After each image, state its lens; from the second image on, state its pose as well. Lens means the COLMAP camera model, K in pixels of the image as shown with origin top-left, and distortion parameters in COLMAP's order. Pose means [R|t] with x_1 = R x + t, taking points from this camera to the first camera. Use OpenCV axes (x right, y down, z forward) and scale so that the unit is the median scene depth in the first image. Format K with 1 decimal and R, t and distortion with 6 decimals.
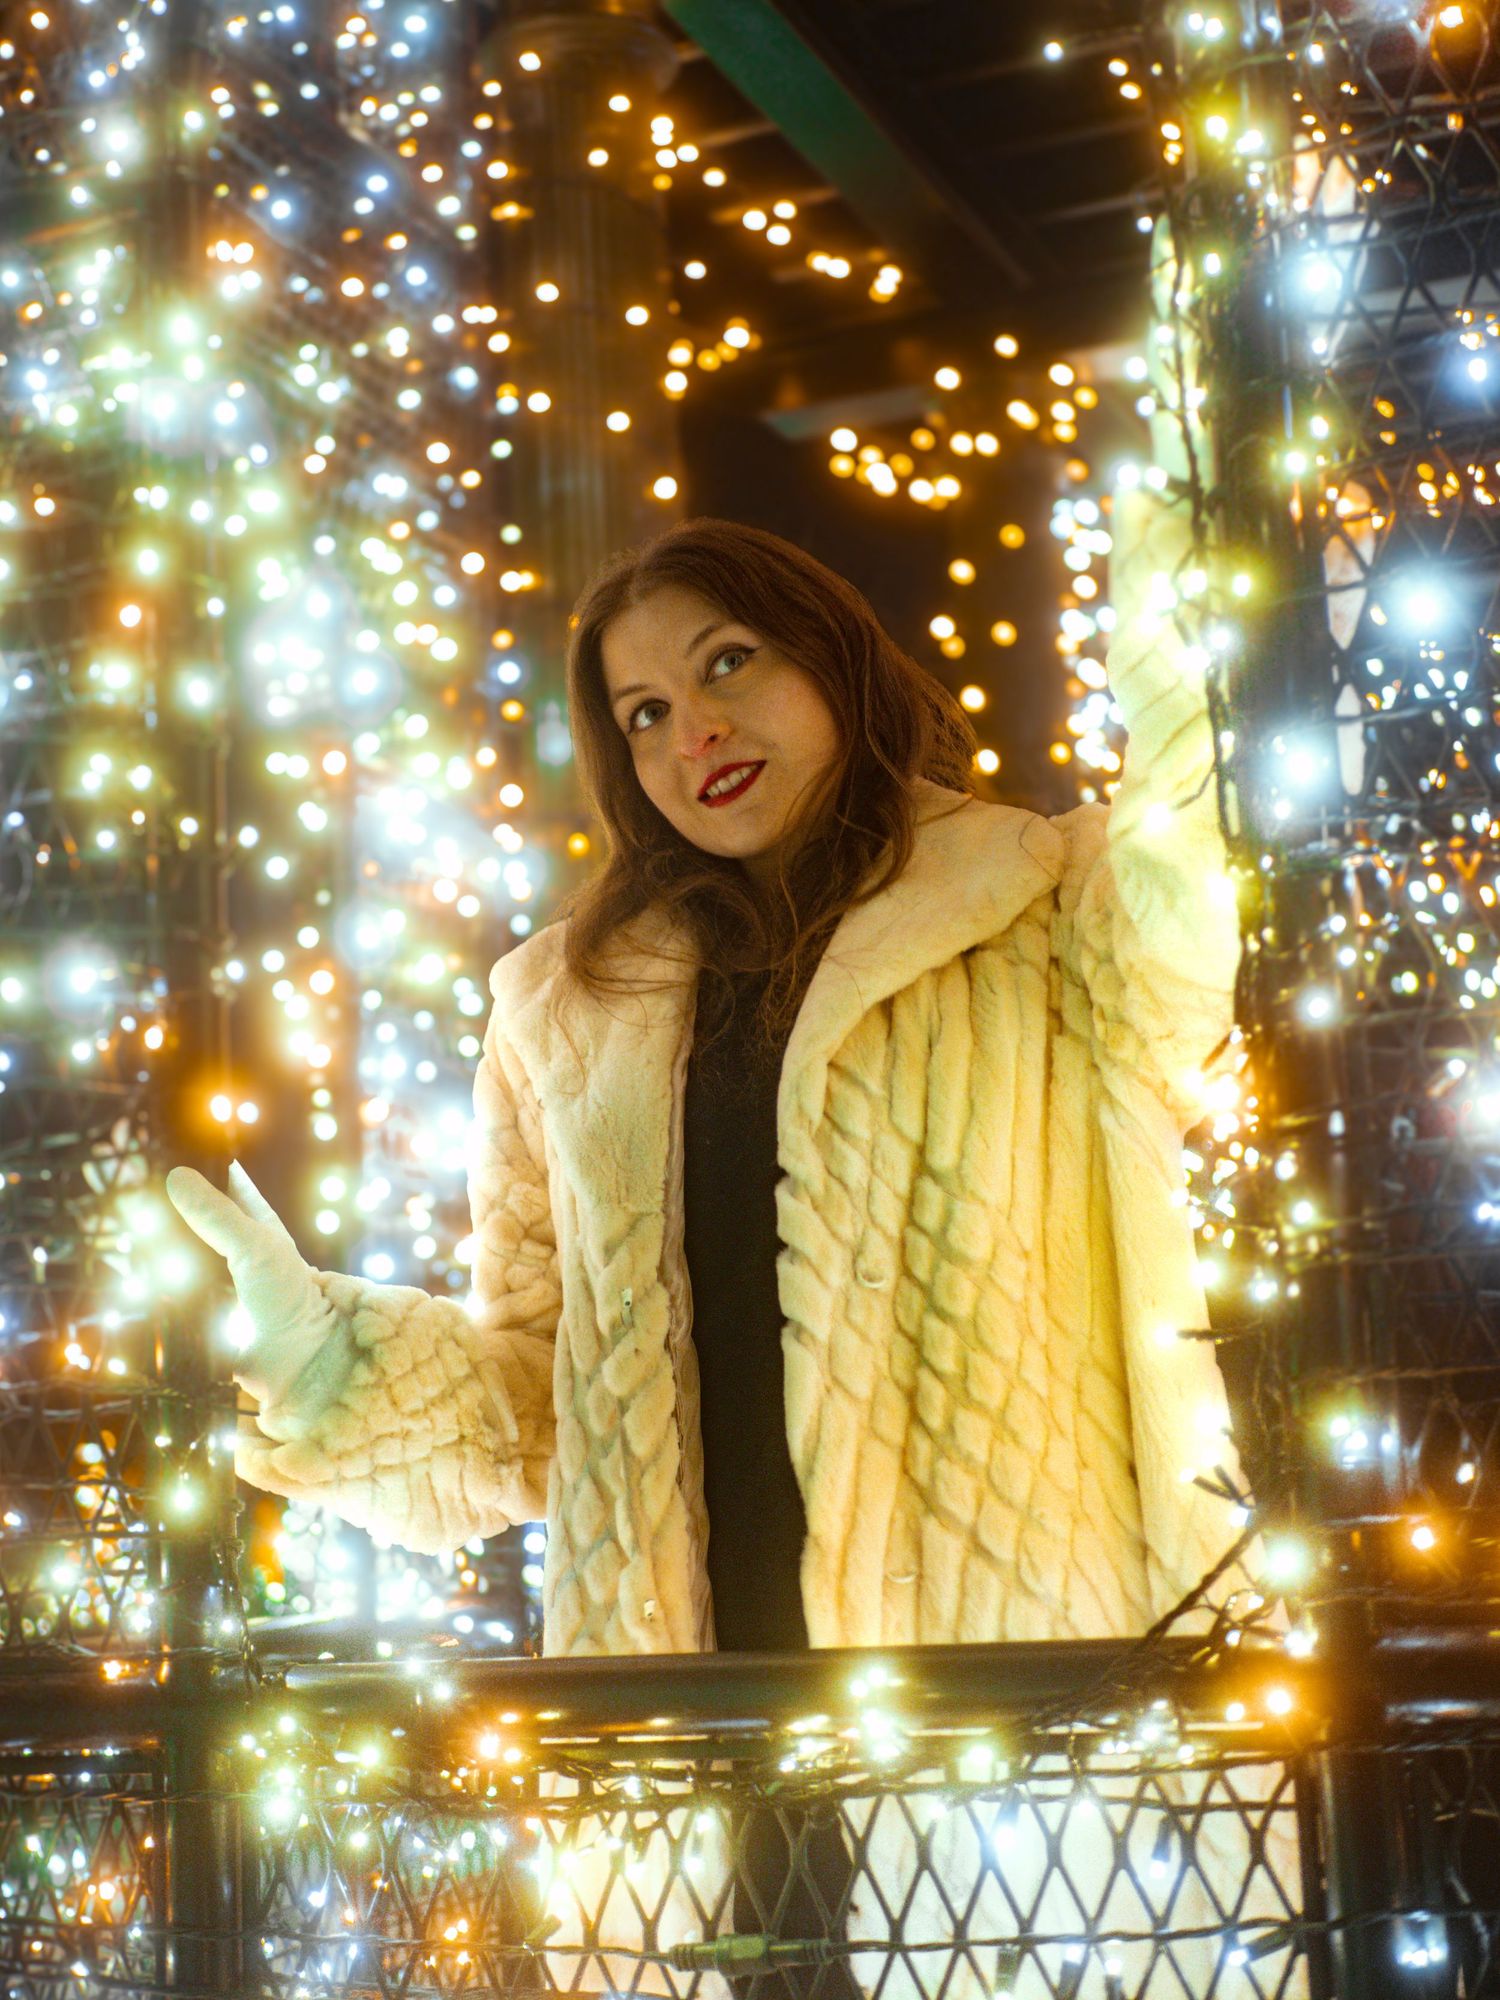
lens RADIAL K [[2878.0, 0, 750.0], [0, 2878.0, 1000.0], [0, 0, 1]] dist [-0.004765, -0.052483]
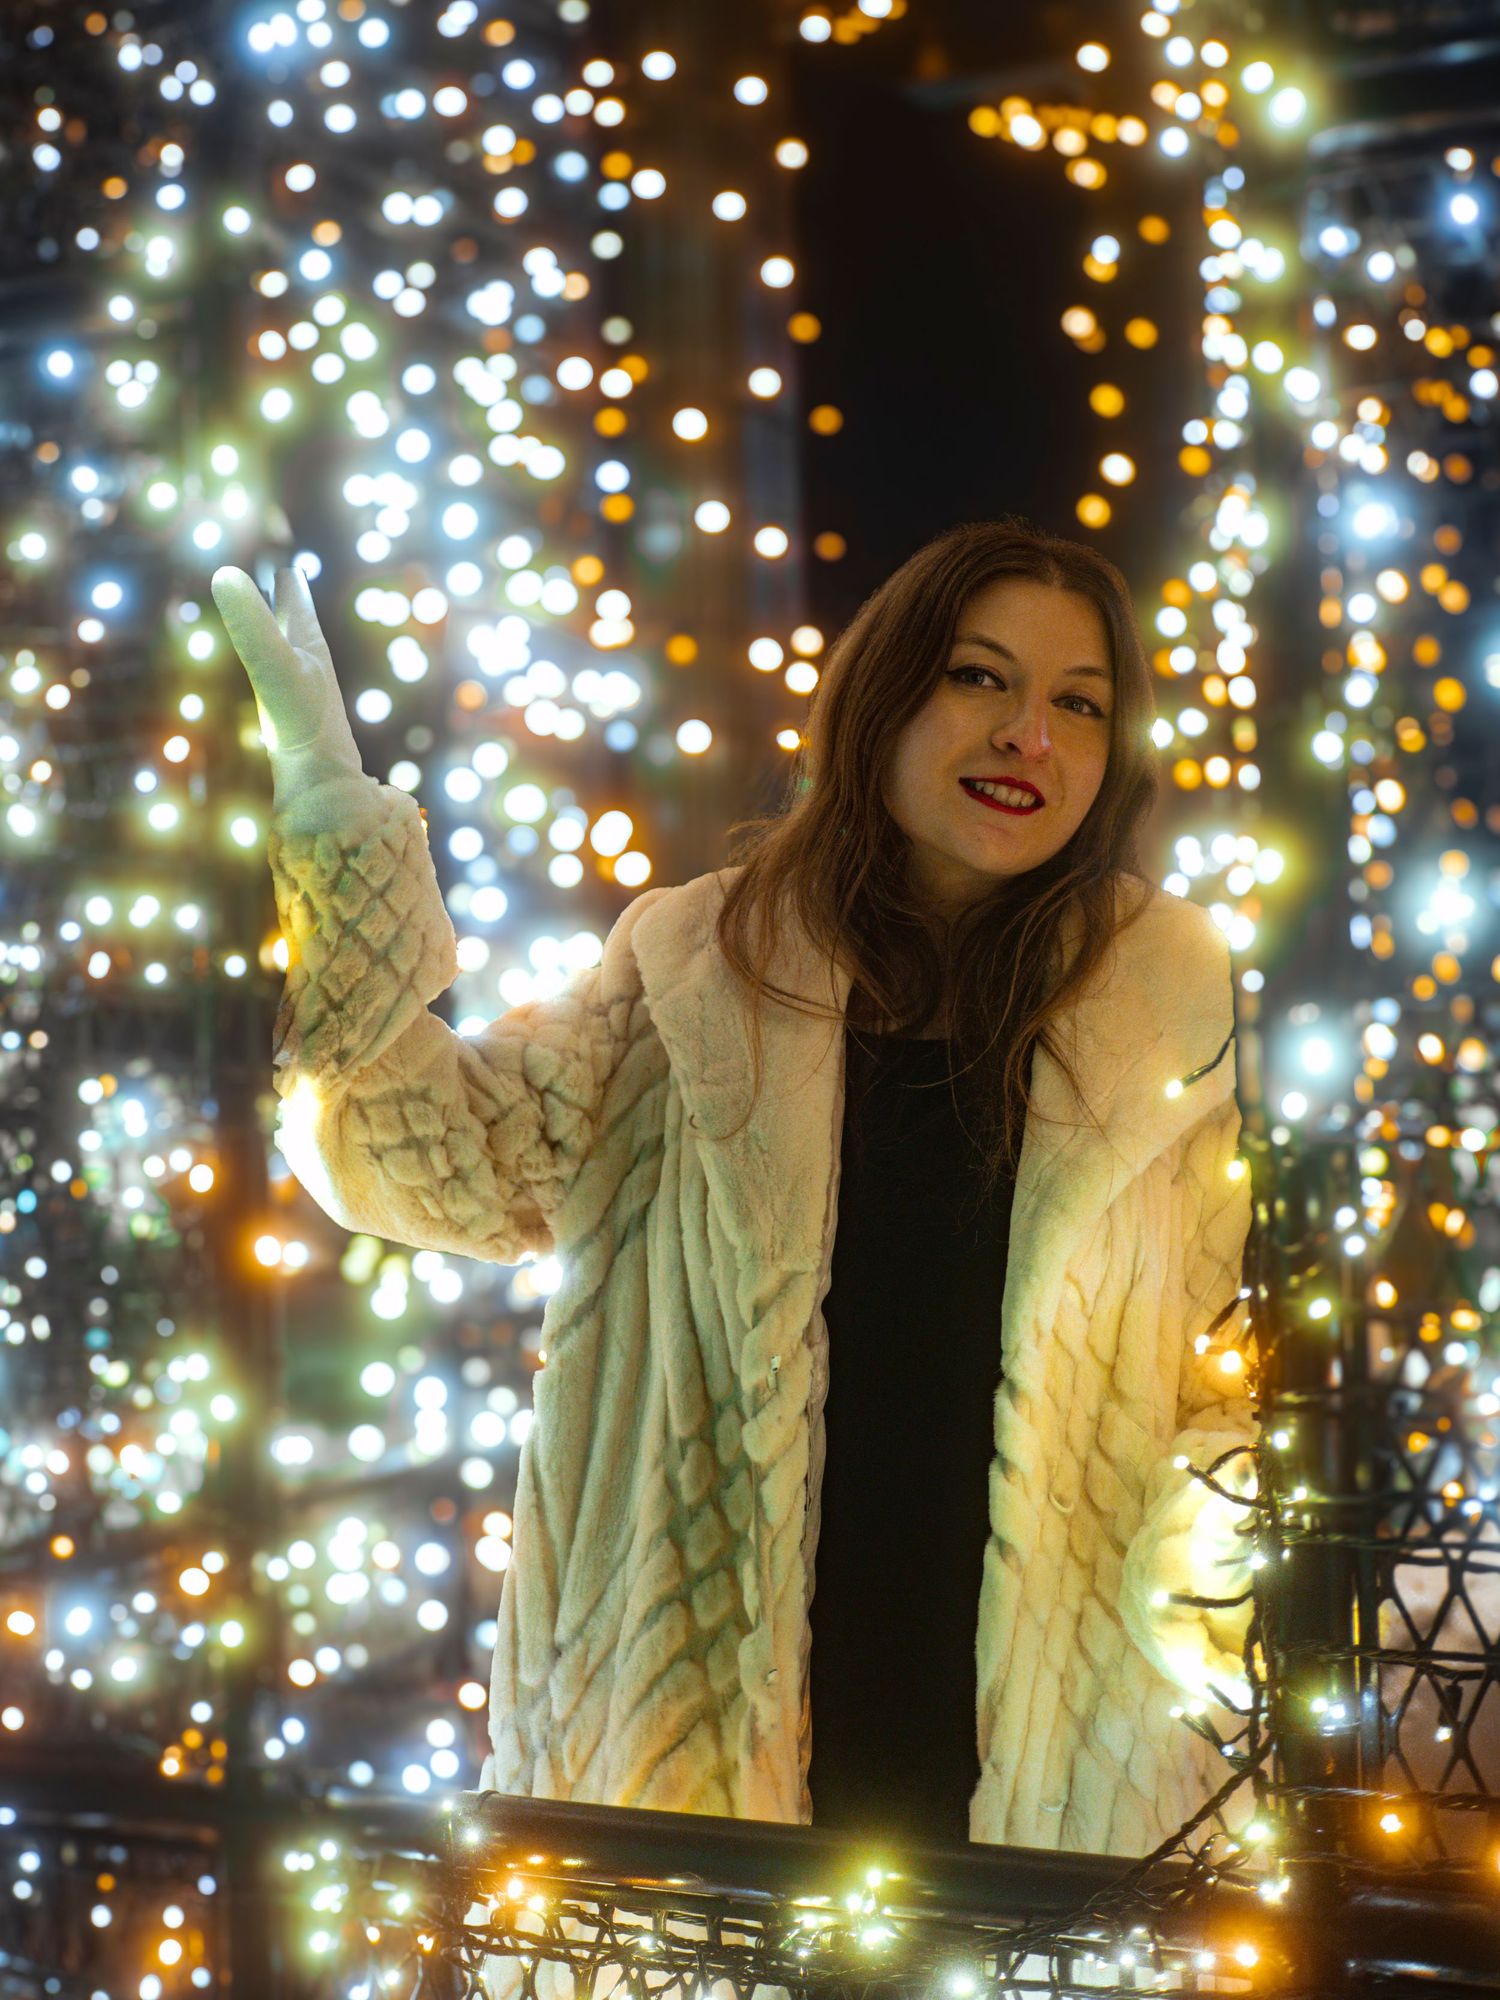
lens RADIAL K [[2884.0, 0, 750.0], [0, 2884.0, 1000.0], [0, 0, 1]] dist [-0.007887, -0.042416]
pose [[0.998509, 0.025347, -0.048350, 0.035616], [-0.017541, 0.987677, 0.155520, -0.210085], [0.051696, -0.154440, 0.986649, 0.004051]]
